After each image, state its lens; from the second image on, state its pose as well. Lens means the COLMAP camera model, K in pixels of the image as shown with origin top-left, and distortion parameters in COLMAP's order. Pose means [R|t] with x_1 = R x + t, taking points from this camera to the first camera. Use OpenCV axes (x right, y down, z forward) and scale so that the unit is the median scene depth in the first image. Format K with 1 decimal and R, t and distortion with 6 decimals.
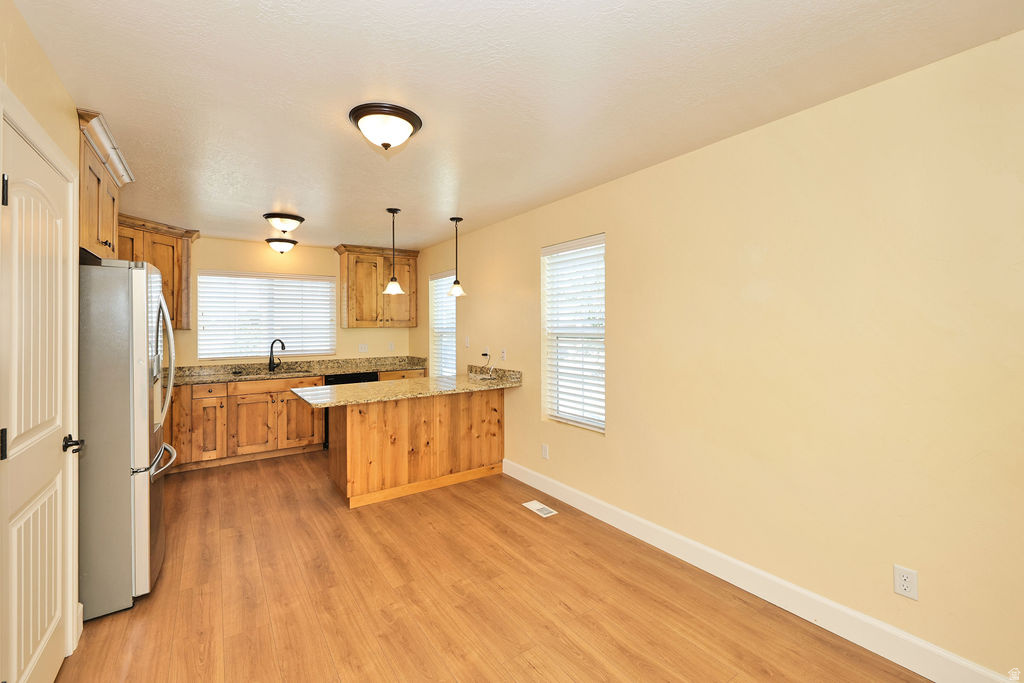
lens RADIAL K [[440.5, 0, 514.8], [0, 440.5, 329.5], [0, 0, 1]] dist [-0.001074, 0.000120]
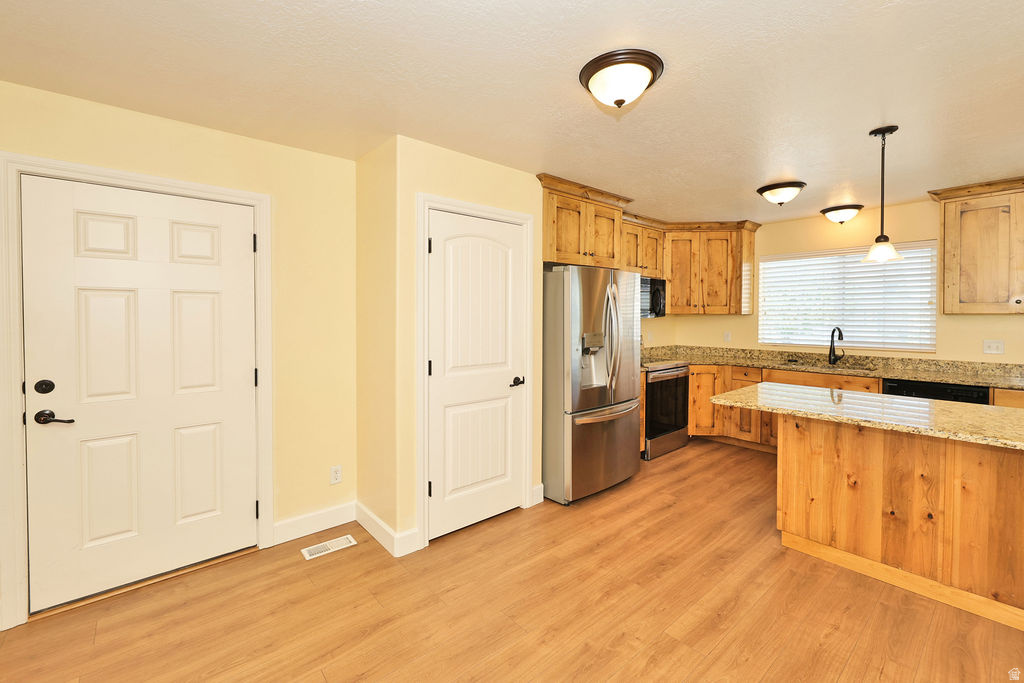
lens RADIAL K [[432.9, 0, 502.8], [0, 432.9, 320.5], [0, 0, 1]] dist [-0.000700, 0.000067]
pose [[0.090601, 0.021774, -0.995649, 0.279627], [-0.007951, 0.999745, 0.021140, -0.003525], [0.995856, 0.006001, 0.090751, 0.358395]]
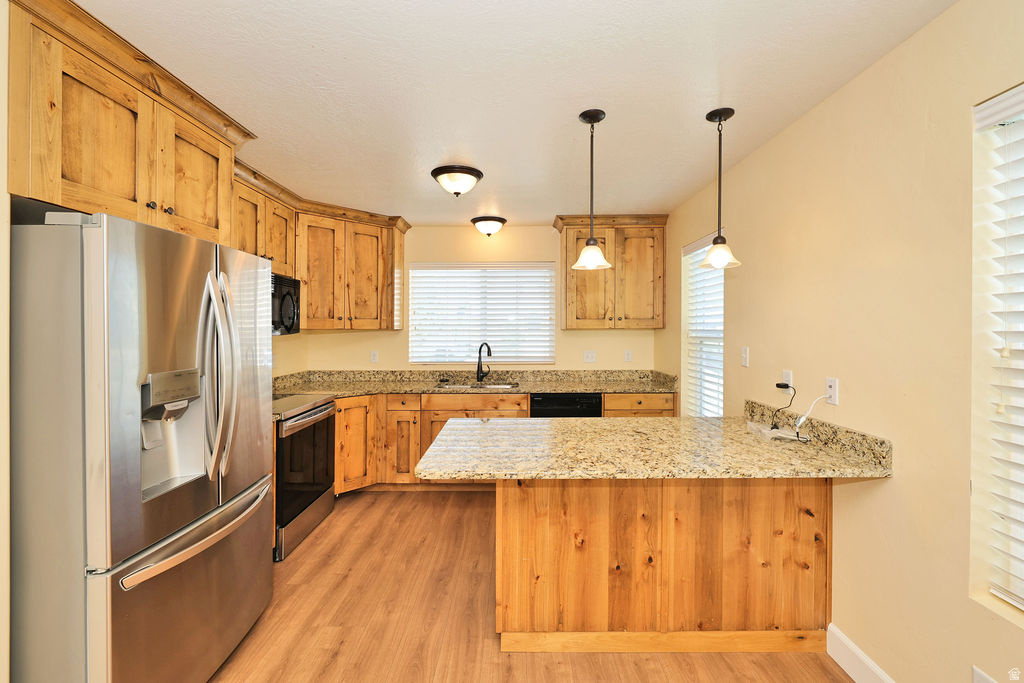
lens RADIAL K [[440.5, 0, 514.8], [0, 440.5, 329.5], [0, 0, 1]] dist [-0.001074, 0.000120]
pose [[0.819384, 0.007938, -0.573190, -0.034328], [-0.009148, 0.999958, 0.000771, -0.003823], [0.573172, 0.004612, 0.819422, 0.452673]]
